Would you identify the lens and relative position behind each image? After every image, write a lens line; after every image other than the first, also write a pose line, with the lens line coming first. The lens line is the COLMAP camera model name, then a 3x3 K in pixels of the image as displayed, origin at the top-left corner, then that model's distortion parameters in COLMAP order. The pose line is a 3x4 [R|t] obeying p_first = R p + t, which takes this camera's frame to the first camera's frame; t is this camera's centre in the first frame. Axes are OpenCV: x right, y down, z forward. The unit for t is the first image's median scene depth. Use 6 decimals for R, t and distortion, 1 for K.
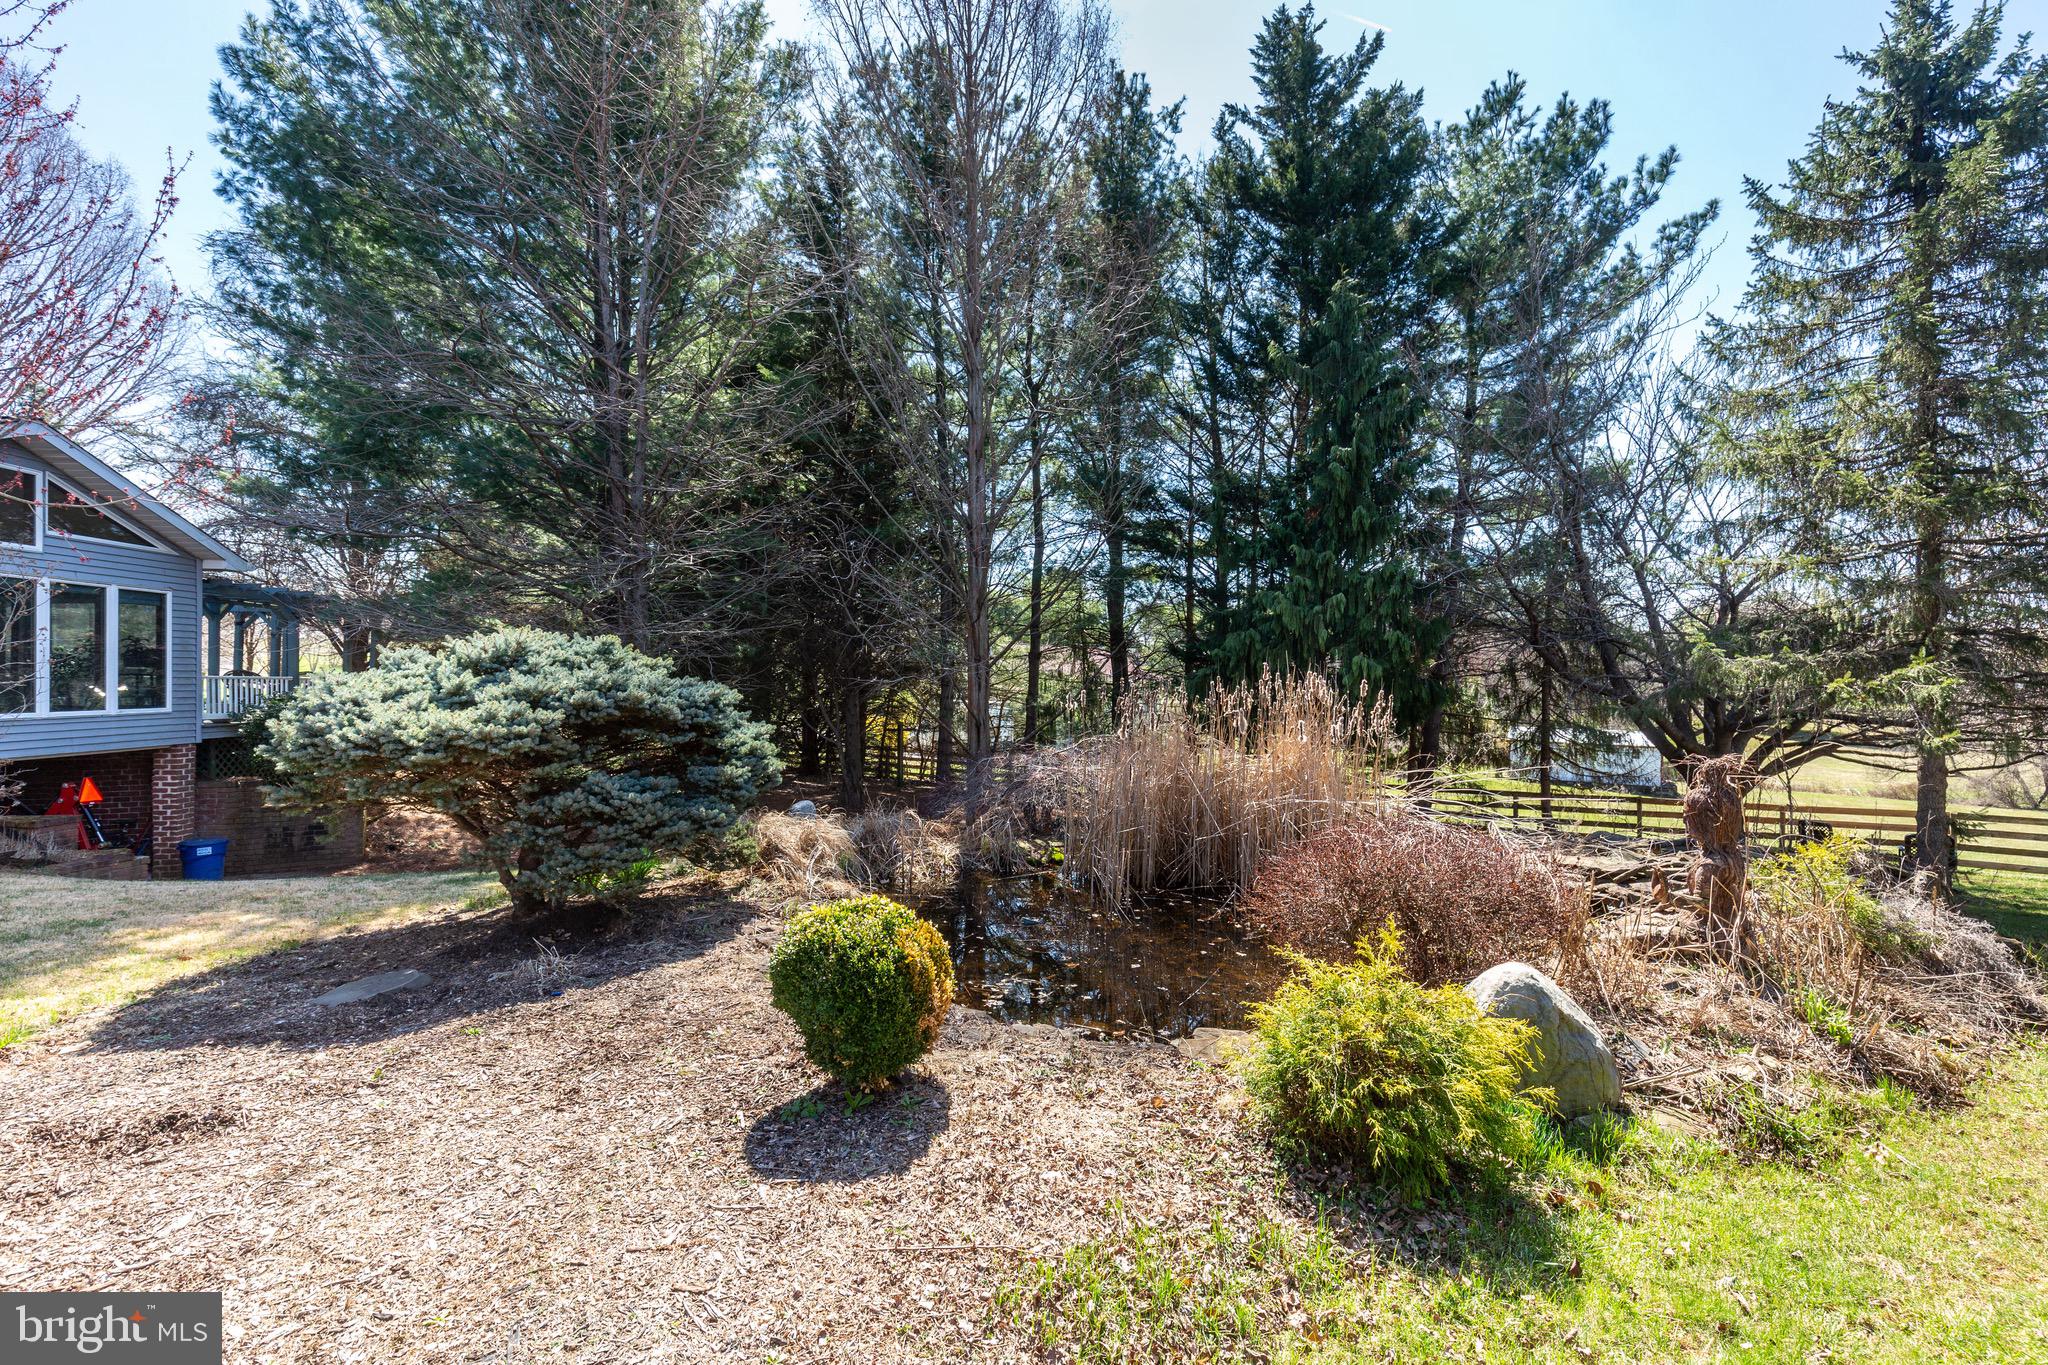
lens RADIAL K [[932.8, 0, 1024.0], [0, 932.8, 682.5], [0, 0, 1]] dist [-0.001153, -0.000397]
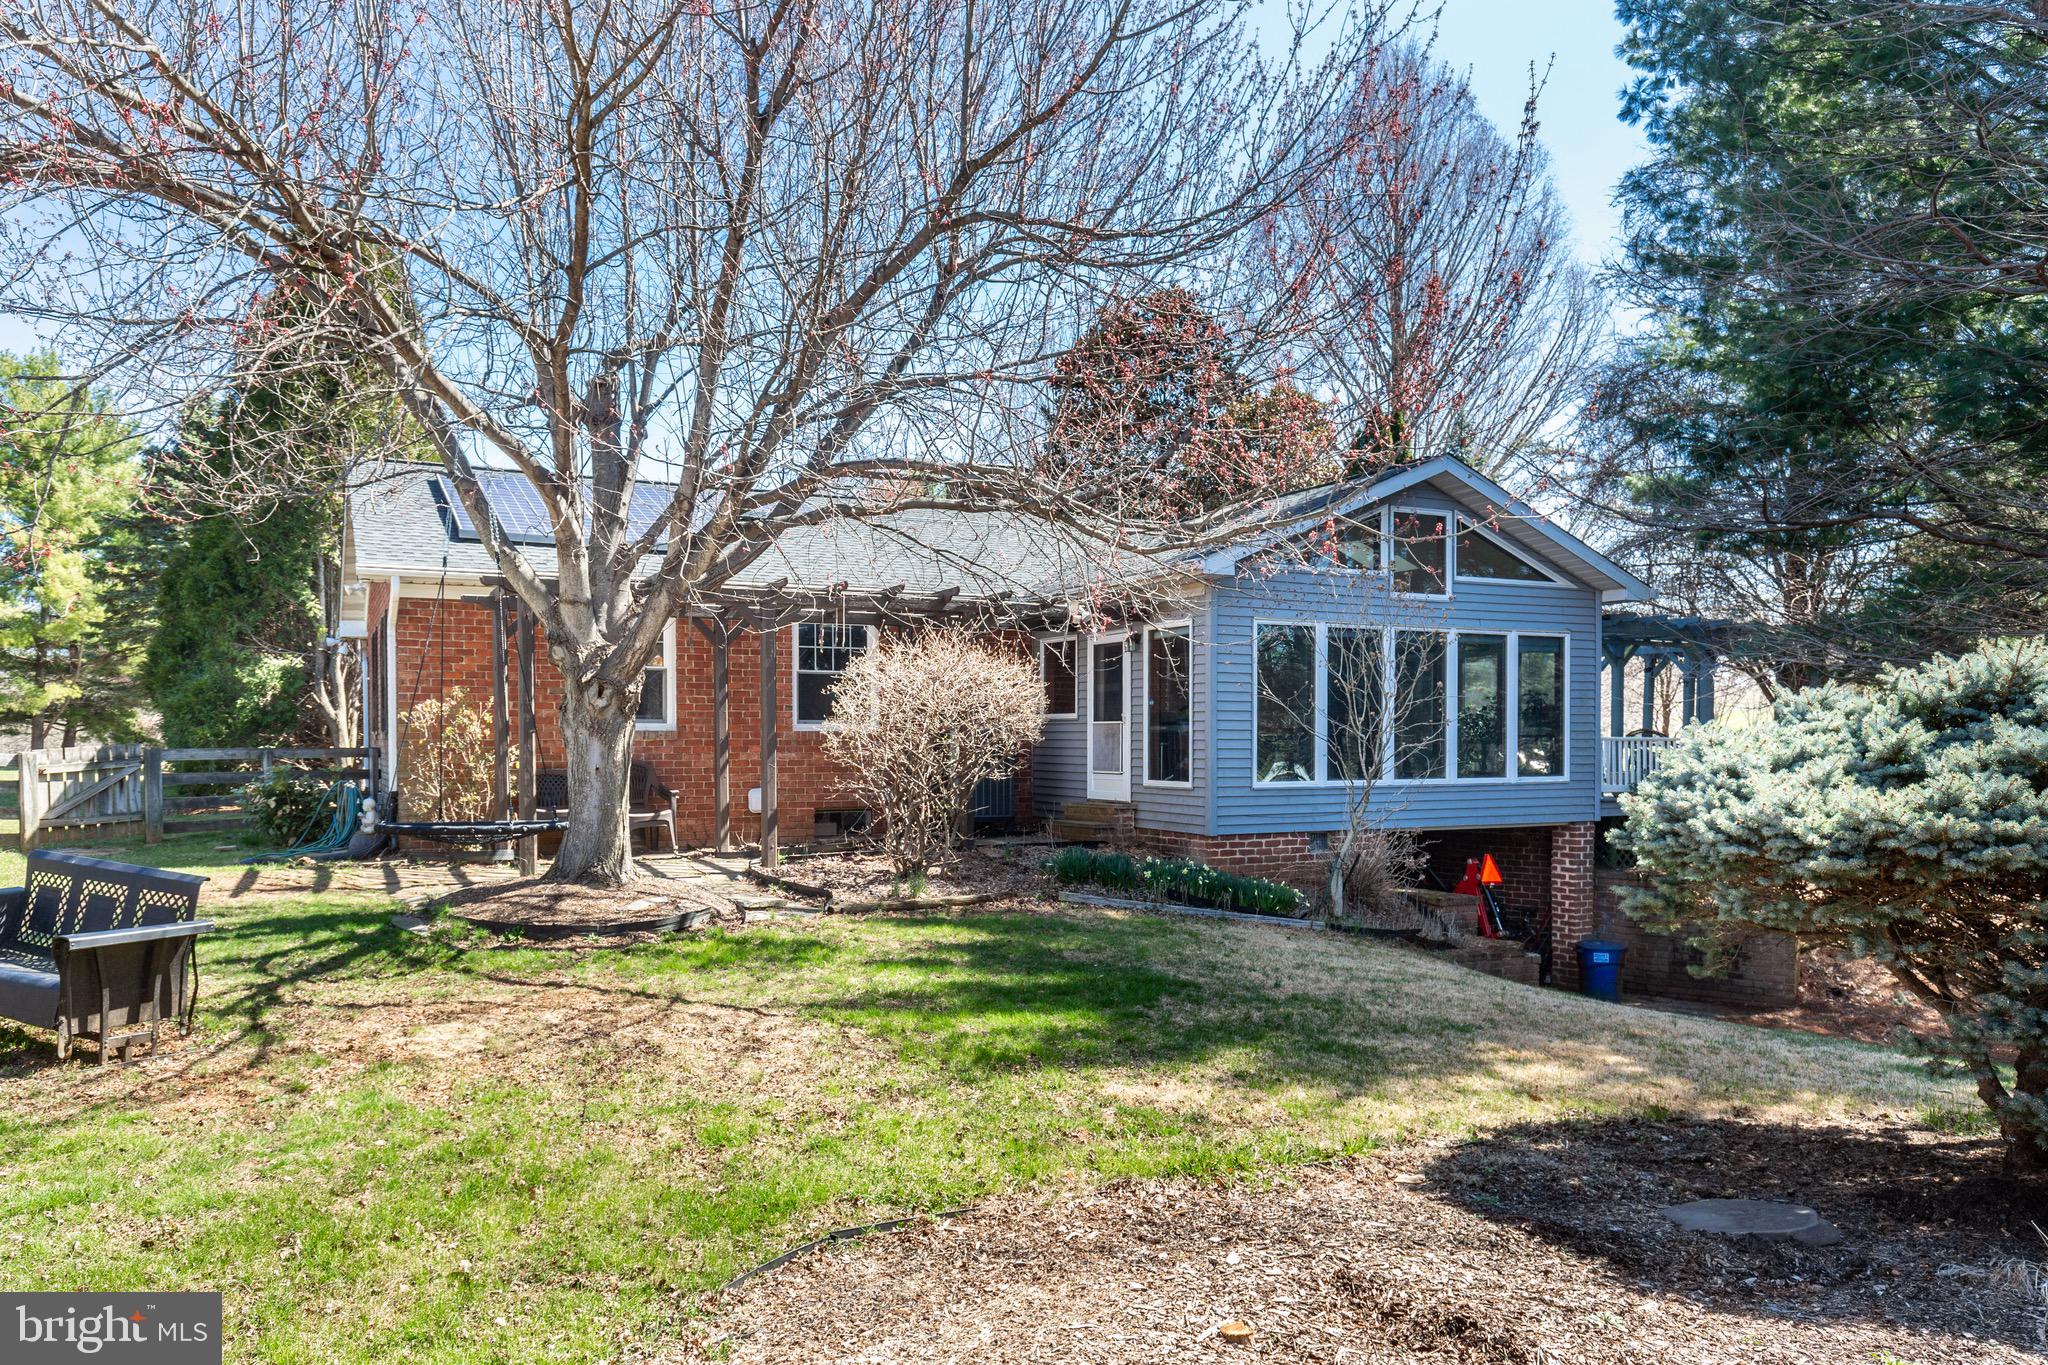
lens RADIAL K [[1295.2, 0, 1023.0], [0, 1295.2, 765.1], [0, 0, 1]] dist [0.007086, 0.001166]
pose [[0.372639, 0.010119, -0.927921, -0.052456], [0.001172, 0.999935, 0.011375, 0.005115], [0.927976, -0.005326, 0.372603, 0.181925]]
